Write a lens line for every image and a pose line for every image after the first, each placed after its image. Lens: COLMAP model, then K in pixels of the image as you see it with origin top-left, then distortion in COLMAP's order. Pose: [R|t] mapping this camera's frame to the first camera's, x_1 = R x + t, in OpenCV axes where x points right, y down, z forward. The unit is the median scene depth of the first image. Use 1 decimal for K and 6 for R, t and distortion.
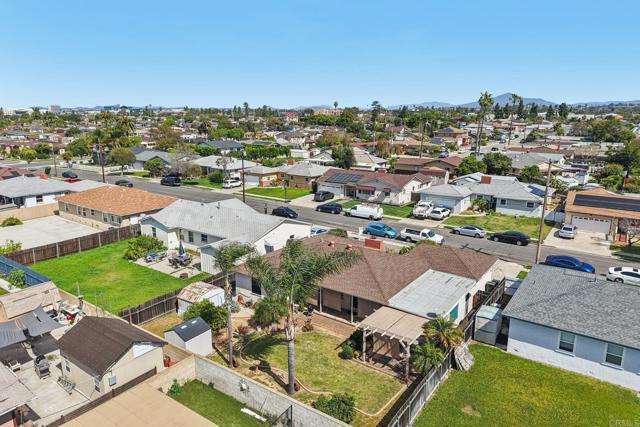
lens RADIAL K [[424.3, 0, 314.1], [0, 424.3, 217.5], [0, 0, 1]] dist [0.026912, -0.009740]
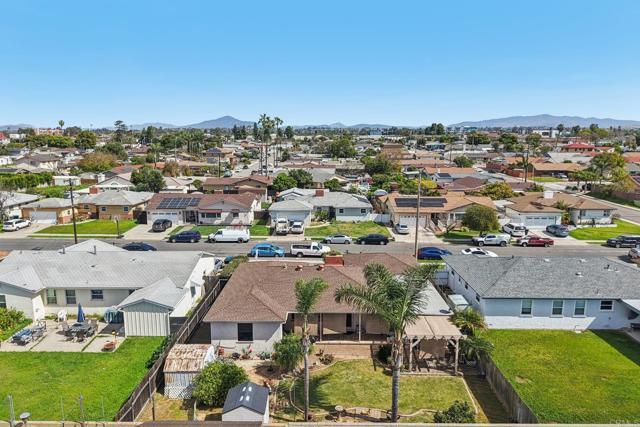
lens RADIAL K [[424.3, 0, 316.0], [0, 424.3, 211.1], [0, 0, 1]] dist [0.026912, -0.009740]
pose [[0.826113, -0.100384, 0.554491, -0.251383], [0.133965, 0.990780, -0.020221, -0.022753], [-0.547349, 0.090988, 0.831944, 0.098849]]
